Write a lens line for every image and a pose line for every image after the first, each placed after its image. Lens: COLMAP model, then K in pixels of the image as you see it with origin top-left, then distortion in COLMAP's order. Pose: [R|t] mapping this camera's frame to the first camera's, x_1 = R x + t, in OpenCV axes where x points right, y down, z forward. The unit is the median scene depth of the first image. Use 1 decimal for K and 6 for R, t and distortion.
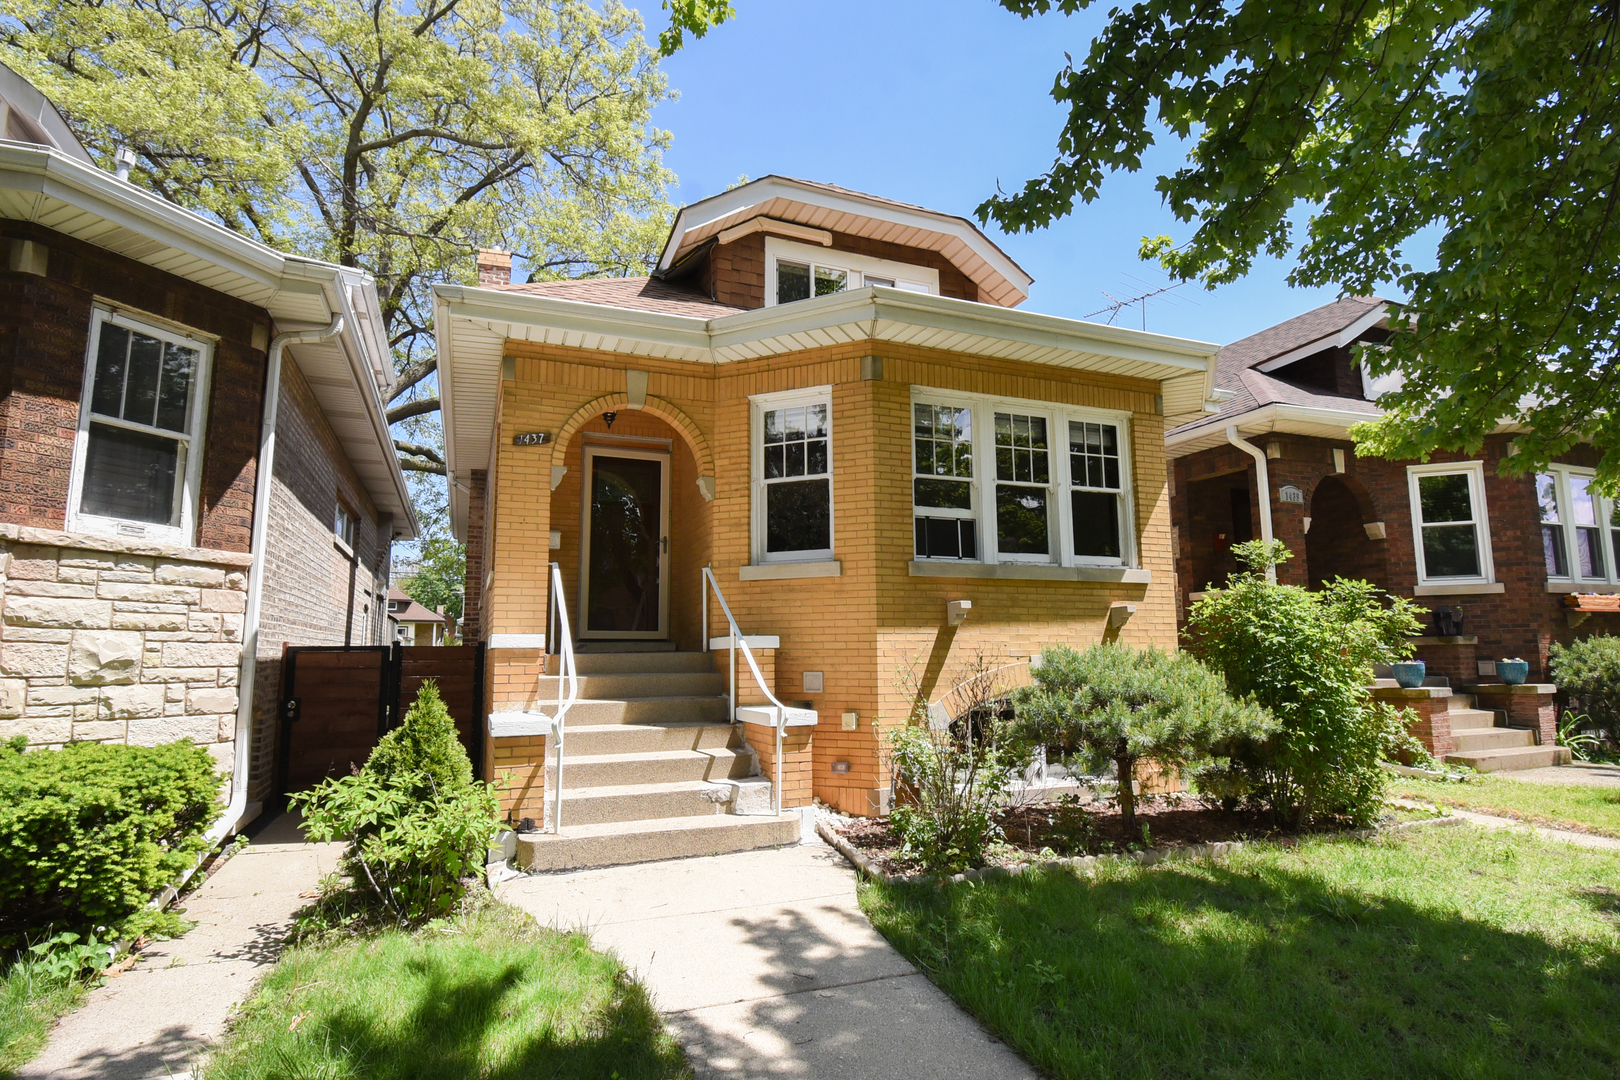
lens RADIAL K [[871.2, 0, 814.5], [0, 871.2, 534.8], [0, 0, 1]] dist [-0.001140, -0.000907]
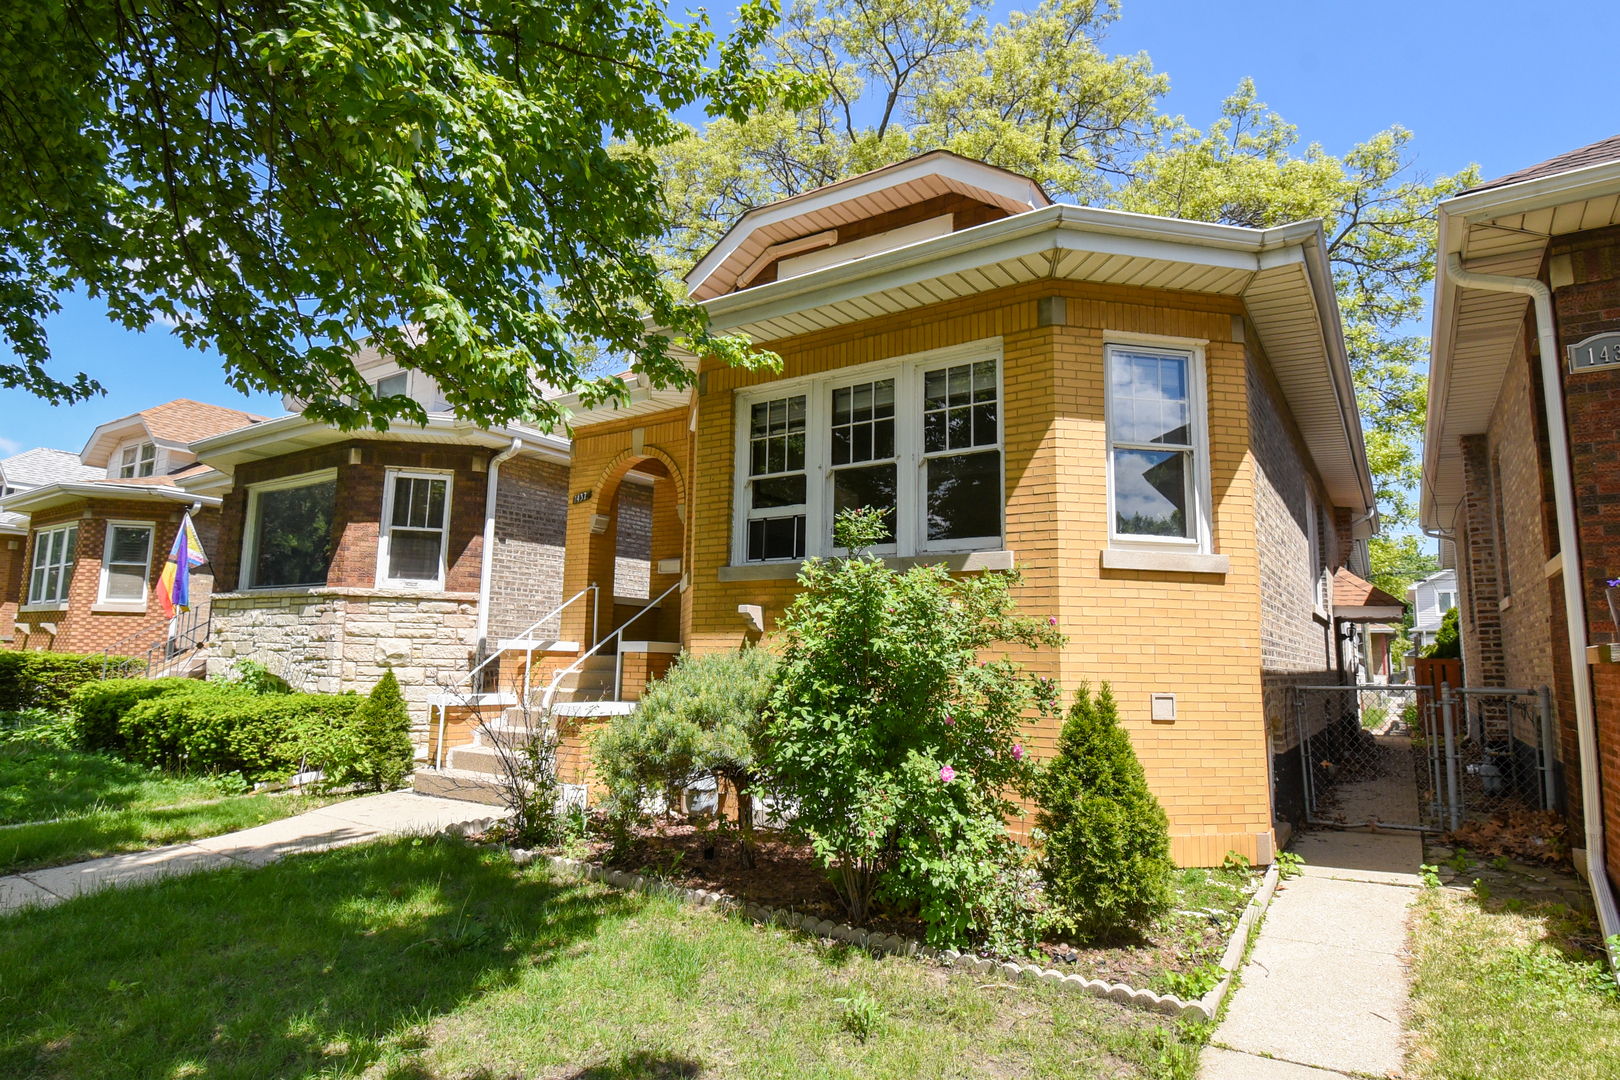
lens RADIAL K [[871.2, 0, 811.1], [0, 871.2, 543.1], [0, 0, 1]] dist [-0.001140, -0.000907]
pose [[0.558359, -0.091066, -0.824586, 1.183273], [0.093734, 0.994517, -0.046362, 0.069351], [0.824287, -0.051406, 0.563833, 0.622110]]
